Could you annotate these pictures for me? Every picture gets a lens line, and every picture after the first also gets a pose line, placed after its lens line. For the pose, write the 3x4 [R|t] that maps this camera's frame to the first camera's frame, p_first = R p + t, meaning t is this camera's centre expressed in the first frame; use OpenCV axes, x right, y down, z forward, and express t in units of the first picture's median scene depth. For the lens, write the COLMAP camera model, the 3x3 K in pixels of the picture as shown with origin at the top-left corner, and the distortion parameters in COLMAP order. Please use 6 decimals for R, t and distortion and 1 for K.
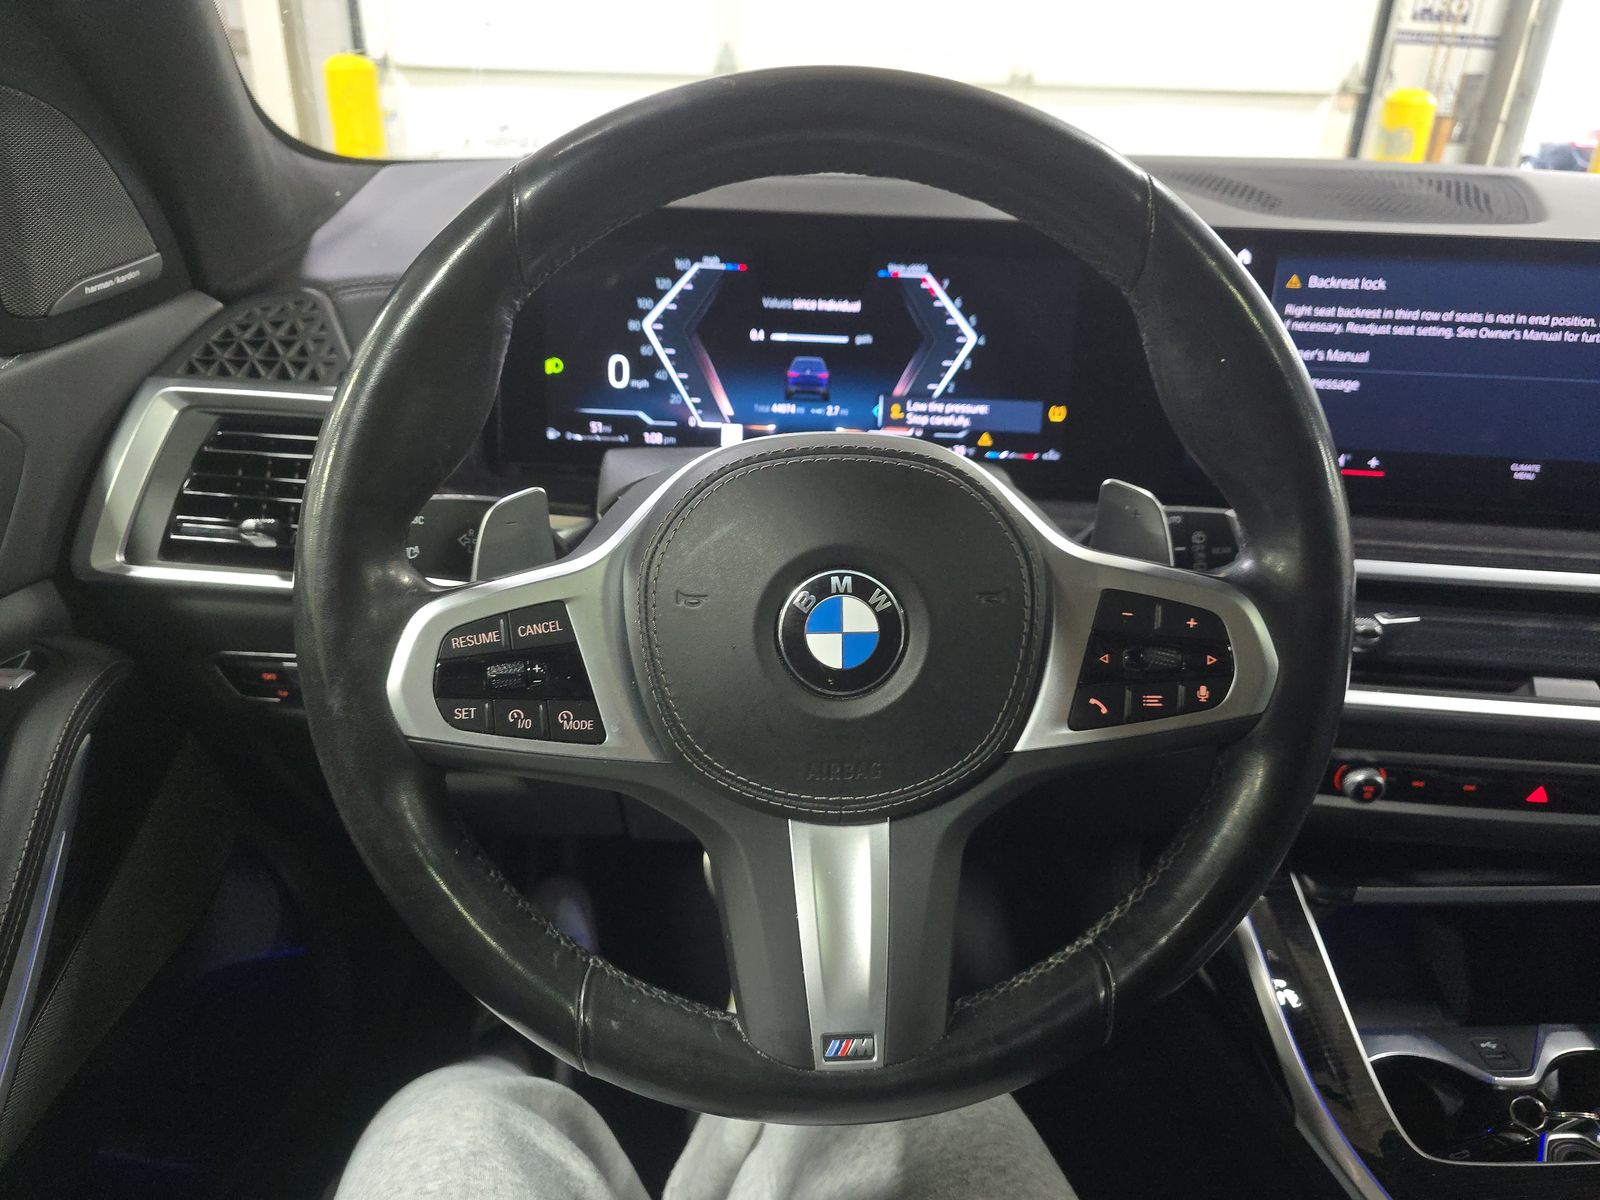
lens RADIAL K [[1076.9, 0, 800.0], [0, 1076.9, 600.0], [0, 0, 1]] dist [0.071630, -0.077356]
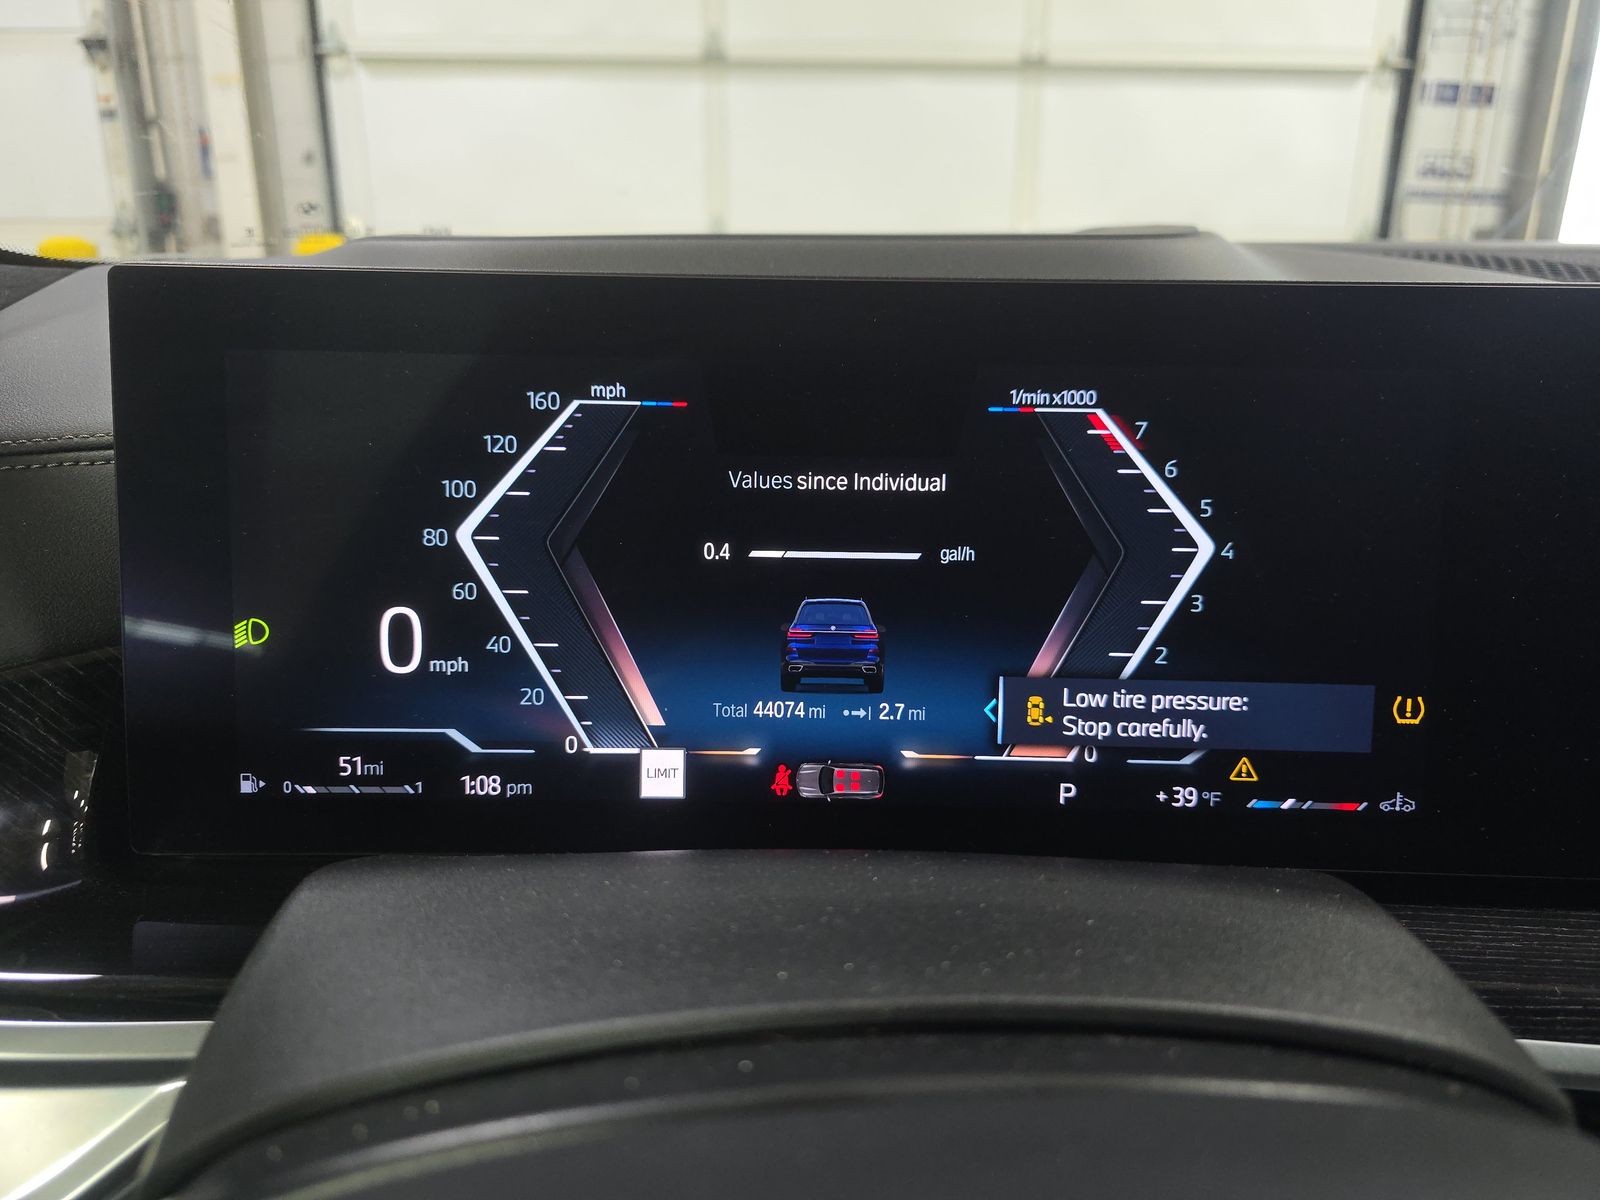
lens RADIAL K [[1078.2, 0, 800.0], [0, 1078.2, 600.0], [0, 0, 1]] dist [0.049870, -0.053905]
pose [[0.999607, -0.026423, 0.009329, -0.010024], [0.027549, 0.987587, -0.154640, -0.158003], [-0.005128, 0.154837, 0.987927, 0.575419]]
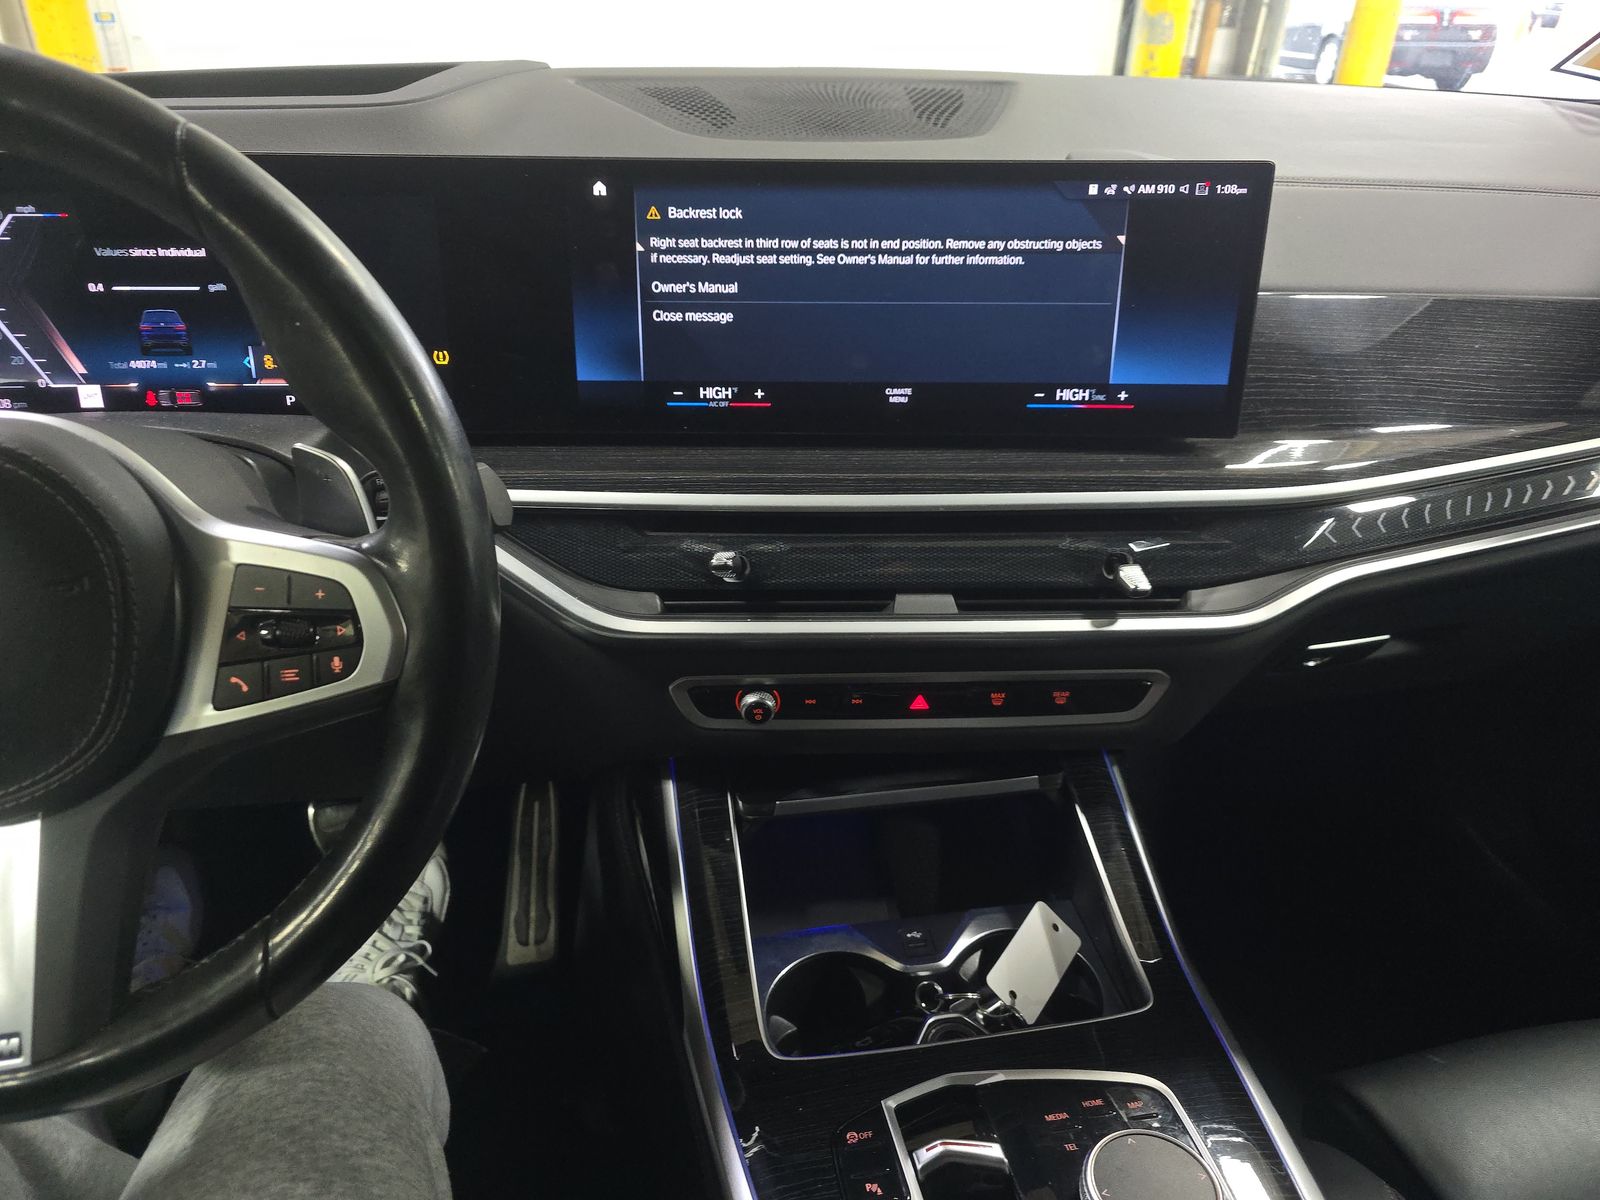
lens RADIAL K [[1078.2, 0, 800.0], [0, 1078.2, 600.0], [0, 0, 1]] dist [0.049870, -0.053905]
pose [[0.992045, -0.074946, 0.101144, 0.451766], [0.066202, 0.993989, 0.087201, -0.019823], [-0.107072, -0.079811, 0.991043, -0.014711]]
